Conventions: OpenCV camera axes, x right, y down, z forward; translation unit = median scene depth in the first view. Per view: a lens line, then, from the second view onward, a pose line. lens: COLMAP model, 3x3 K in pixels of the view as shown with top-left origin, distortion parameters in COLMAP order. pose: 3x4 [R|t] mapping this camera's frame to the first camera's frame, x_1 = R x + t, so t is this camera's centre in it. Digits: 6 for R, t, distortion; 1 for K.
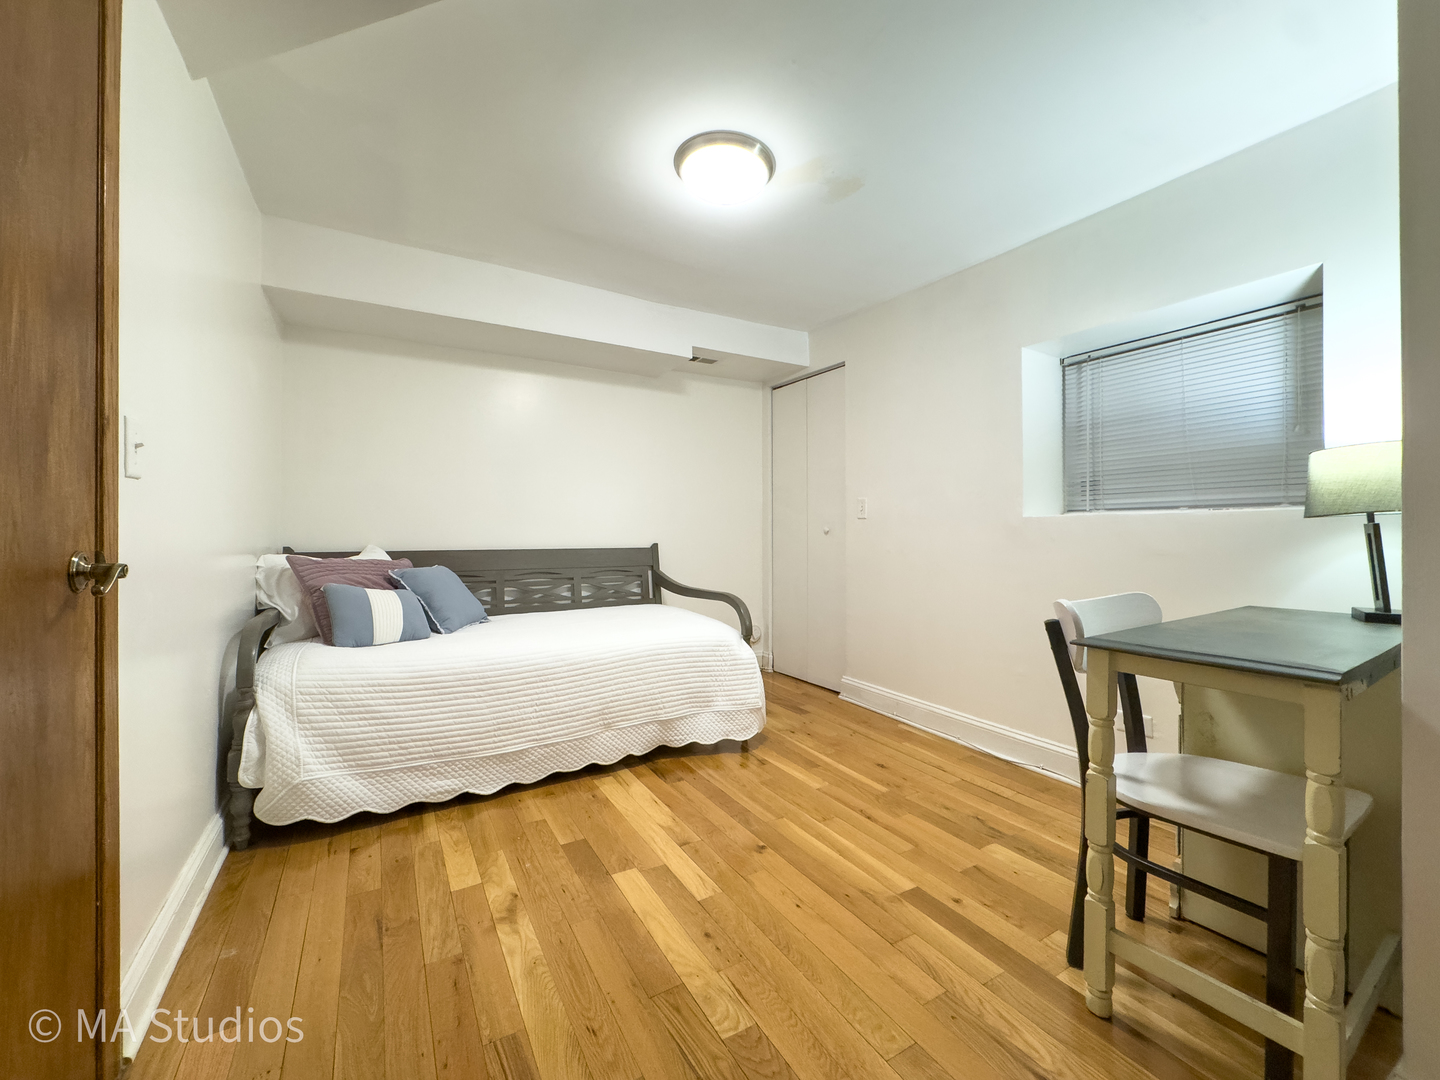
lens RADIAL K [[574.9, 0, 714.5], [0, 574.9, 527.6], [0, 0, 1]] dist [-0.001234, 0.001389]
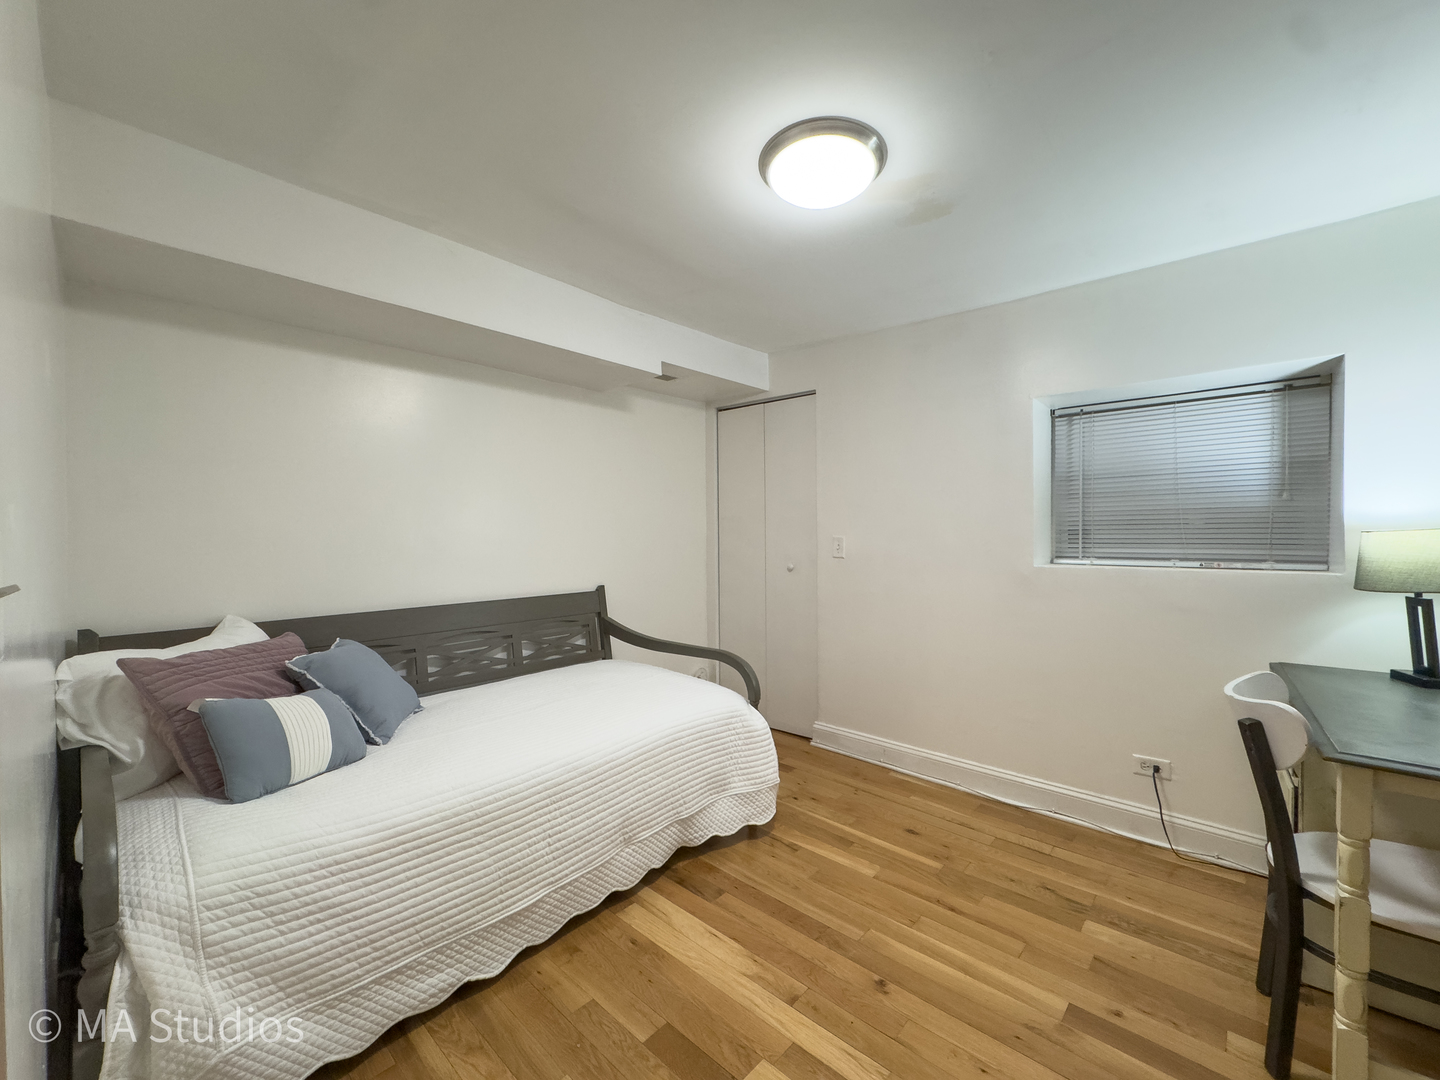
lens RADIAL K [[574.9, 0, 718.0], [0, 574.9, 538.7], [0, 0, 1]] dist [-0.001234, 0.001389]
pose [[0.954436, -0.008670, 0.298289, -0.336846], [0.003796, 0.999850, 0.016915, -0.098686], [-0.298391, -0.015012, 0.954326, 0.230954]]
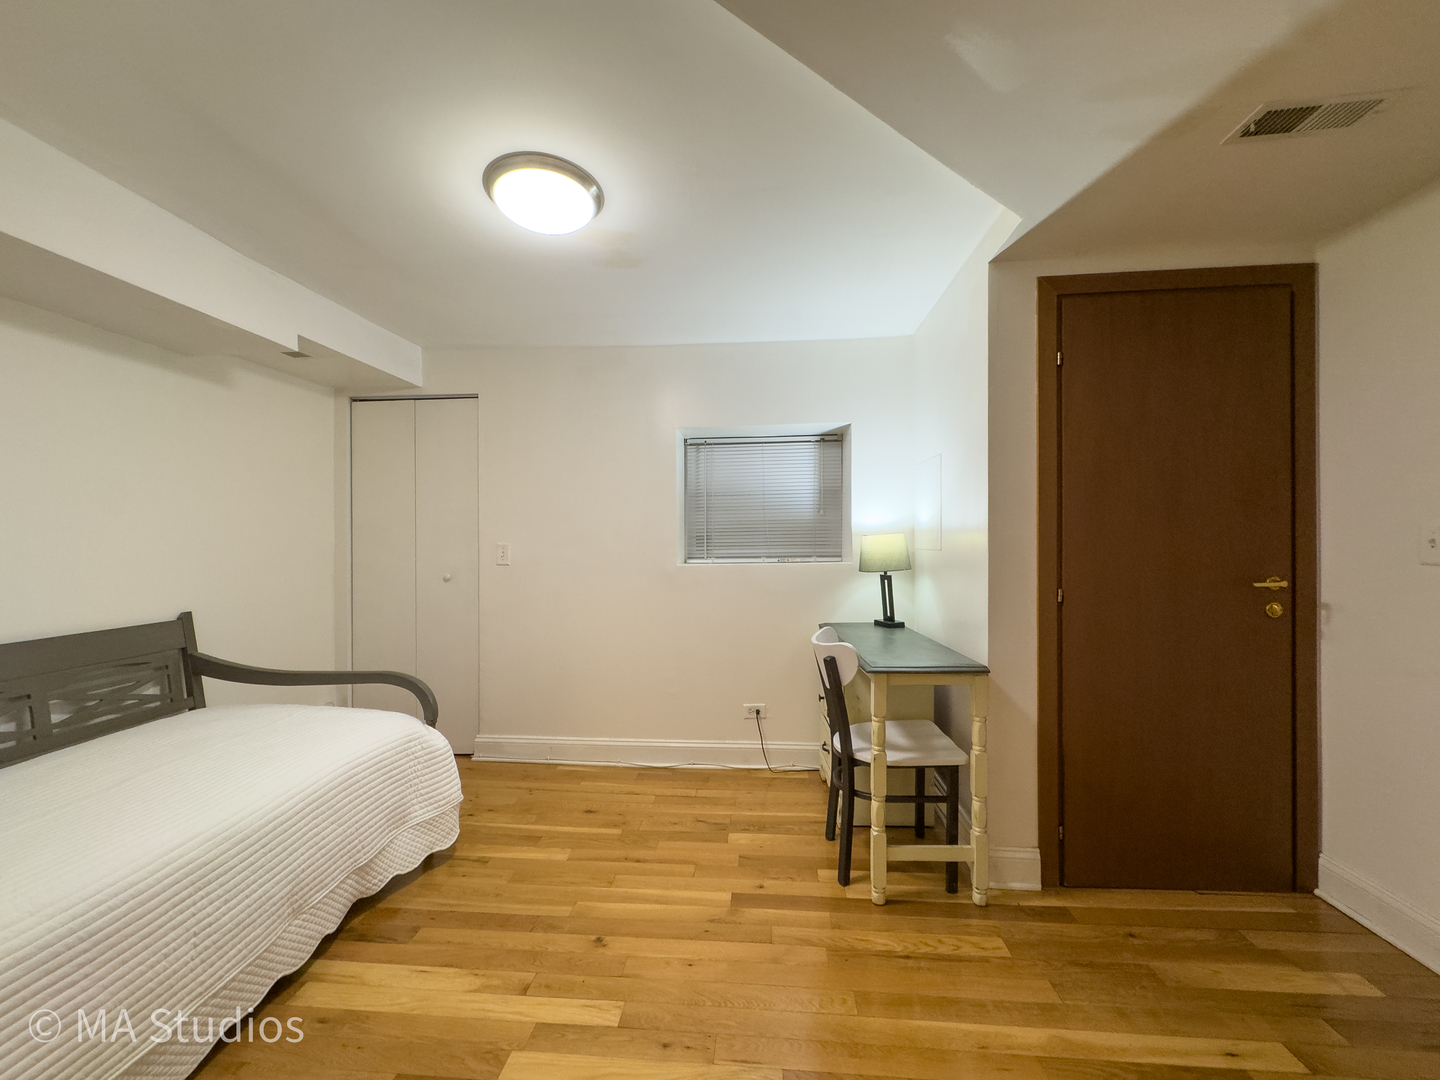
lens RADIAL K [[574.9, 0, 708.1], [0, 574.9, 545.6], [0, 0, 1]] dist [-0.001234, 0.001389]
pose [[0.587286, -0.018132, 0.809176, -0.484635], [0.009366, 0.999834, 0.015607, -0.091992], [-0.809325, -0.001587, 0.587359, 0.253706]]
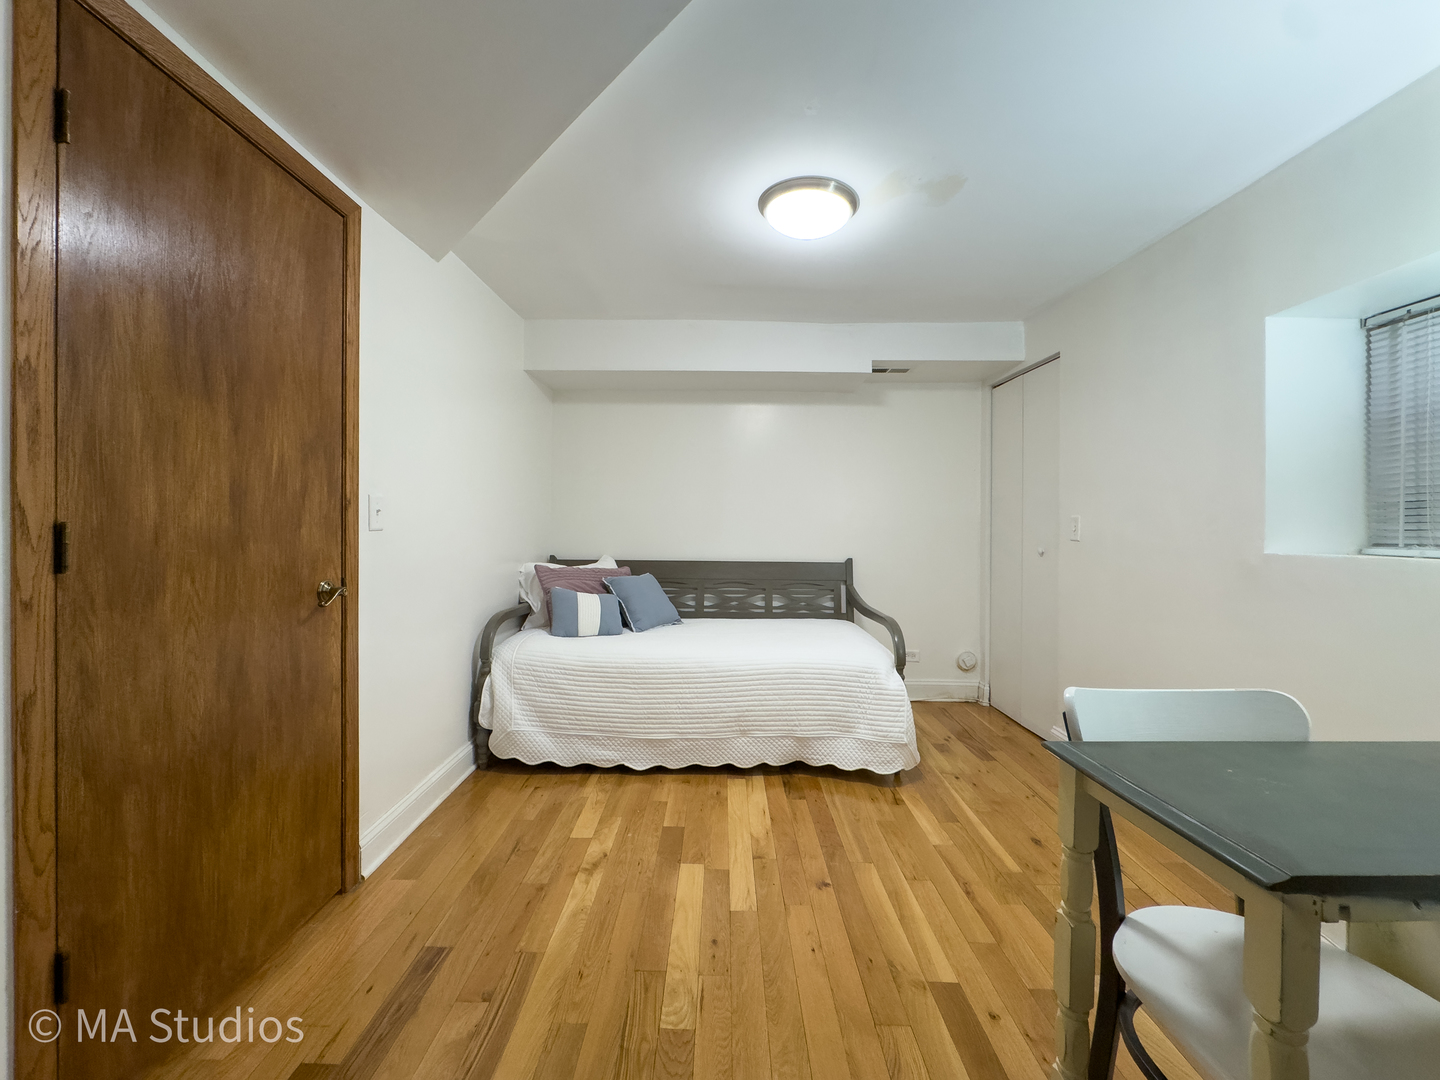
lens RADIAL K [[574.9, 0, 716.1], [0, 574.9, 525.4], [0, 0, 1]] dist [-0.001234, 0.001389]
pose [[0.860390, 0.009051, -0.509555, 0.360200], [-0.005853, 0.999952, 0.007879, -0.063485], [0.509602, -0.003796, 0.860402, 0.039476]]
